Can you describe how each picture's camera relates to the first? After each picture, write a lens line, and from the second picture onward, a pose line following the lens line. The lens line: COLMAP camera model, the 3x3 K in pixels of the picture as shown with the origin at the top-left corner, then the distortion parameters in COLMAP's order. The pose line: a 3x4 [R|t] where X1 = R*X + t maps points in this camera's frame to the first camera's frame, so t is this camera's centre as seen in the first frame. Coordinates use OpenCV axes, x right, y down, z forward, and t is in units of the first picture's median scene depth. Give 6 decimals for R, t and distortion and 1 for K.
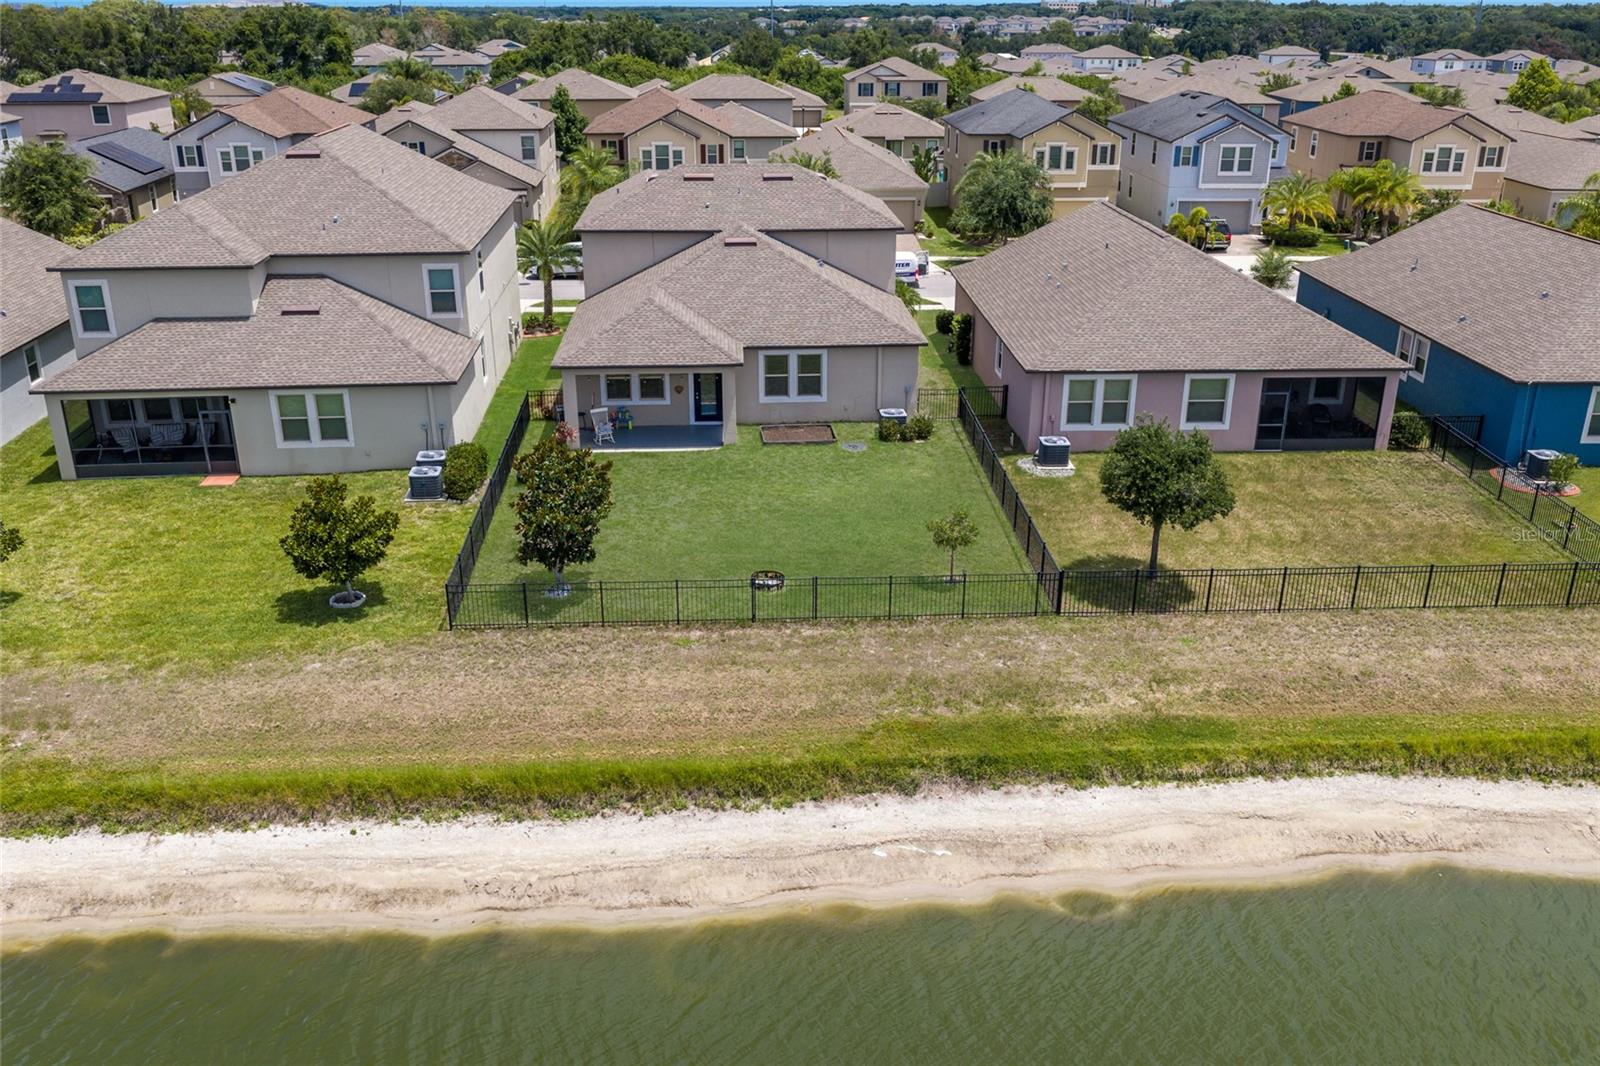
lens RADIAL K [[1340.3, 0, 798.5], [0, 1340.3, 539.5], [0, 0, 1]] dist [0.013582, -0.050991]
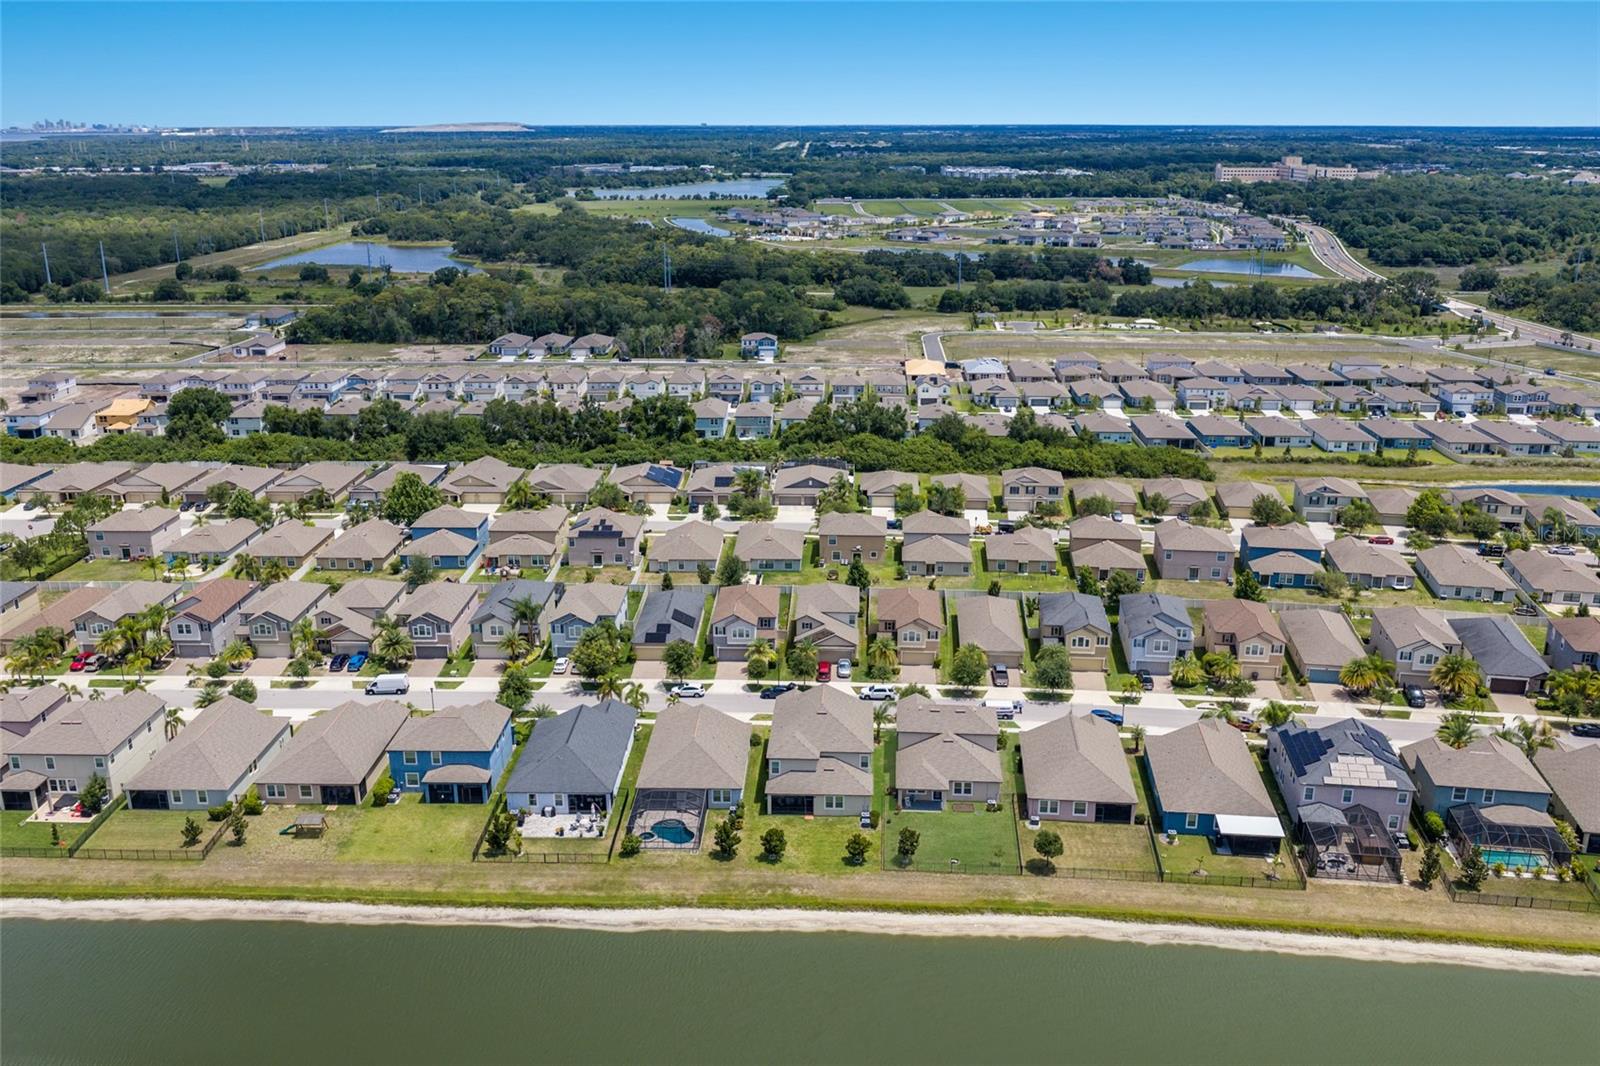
lens RADIAL K [[1340.3, 0, 798.5], [0, 1340.3, 539.5], [0, 0, 1]] dist [0.013582, -0.050991]
pose [[0.991130, 0.036394, -0.127818, -0.005417], [-0.046382, 0.996024, -0.076060, -0.496012], [0.124541, 0.081314, 0.988877, -2.601924]]
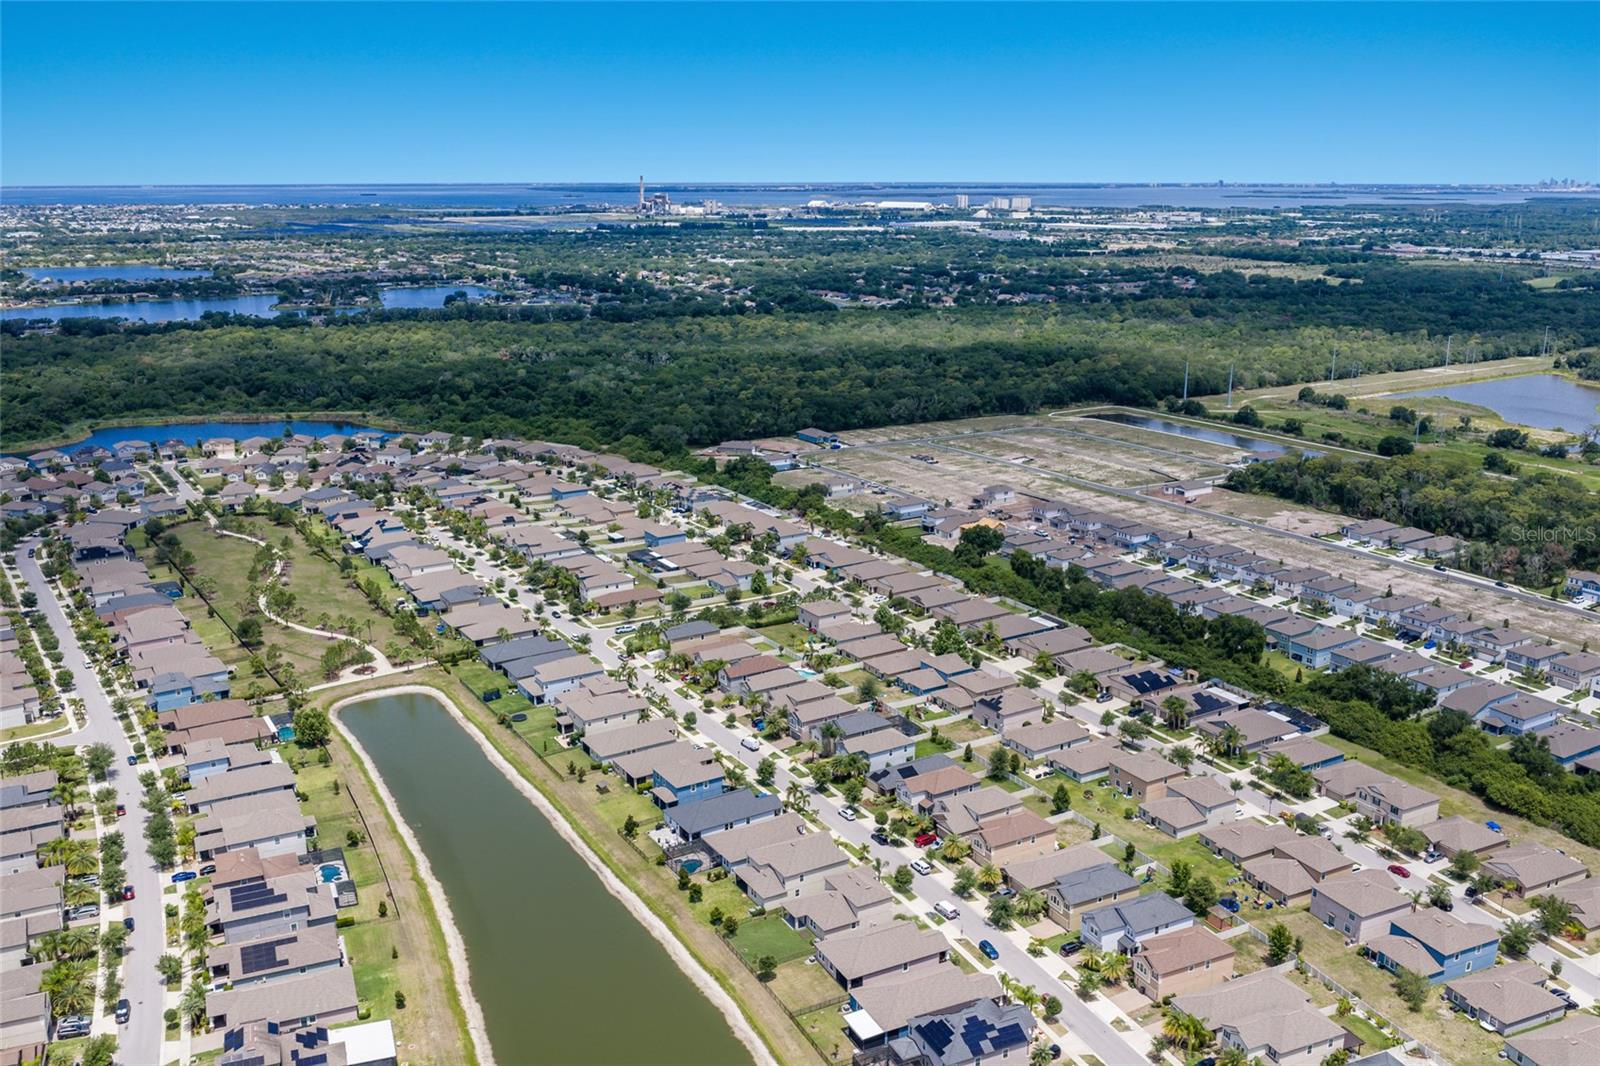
lens RADIAL K [[1344.9, 0, 800.0], [0, 1344.9, 533.0], [0, 0, 1]] dist [0.011342, -0.065882]
pose [[0.450860, 0.231064, -0.862169, 4.341085], [-0.342658, 0.936709, 0.071852, -1.999446], [0.824203, 0.263033, 0.501500, -2.169793]]
